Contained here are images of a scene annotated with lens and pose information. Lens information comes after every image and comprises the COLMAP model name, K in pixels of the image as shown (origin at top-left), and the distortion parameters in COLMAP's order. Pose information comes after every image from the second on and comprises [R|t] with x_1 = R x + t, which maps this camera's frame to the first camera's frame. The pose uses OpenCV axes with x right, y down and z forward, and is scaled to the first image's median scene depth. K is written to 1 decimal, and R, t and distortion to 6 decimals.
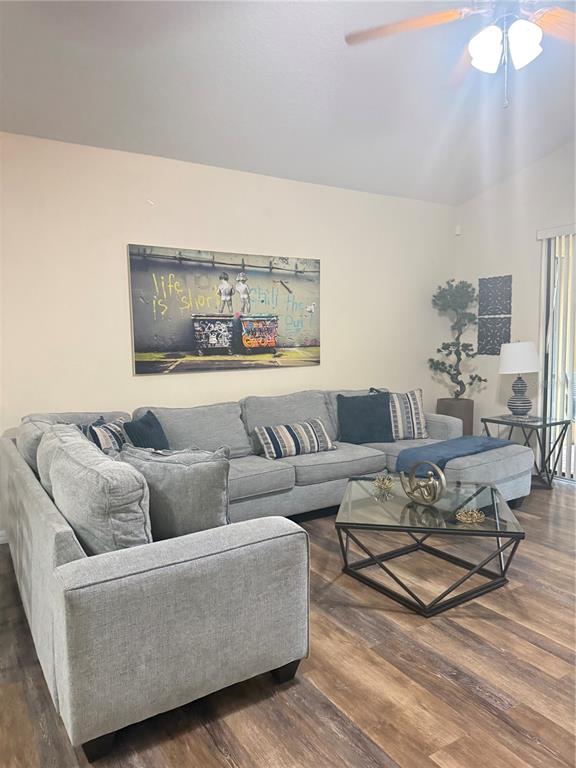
lens RADIAL K [[526.1, 0, 280.1], [0, 526.1, 385.2], [0, 0, 1]] dist [0.070734, -0.105781]
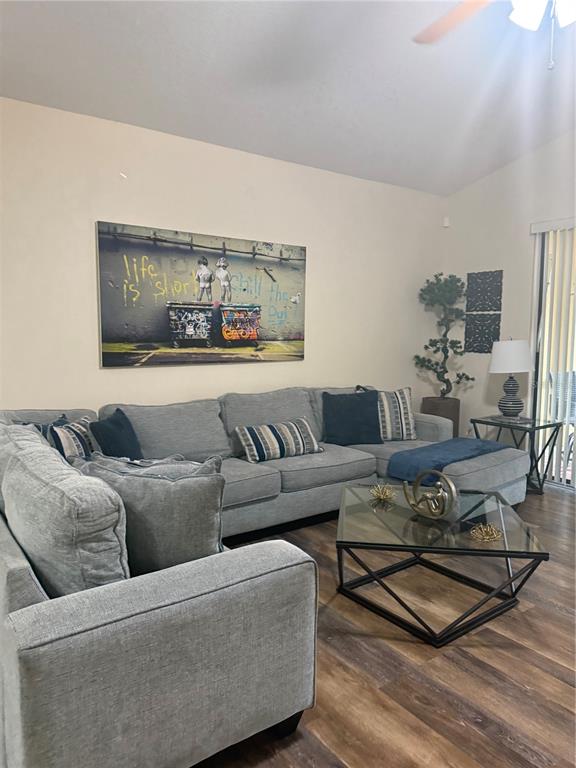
lens RADIAL K [[540.5, 0, 288.0], [0, 540.5, 384.0], [0, 0, 1]] dist [0.052928, -0.066738]
pose [[0.997412, 0.015627, 0.070178, -0.043180], [-0.016270, 0.999831, 0.008611, -0.008627], [-0.070032, -0.009730, 0.997497, 0.104285]]
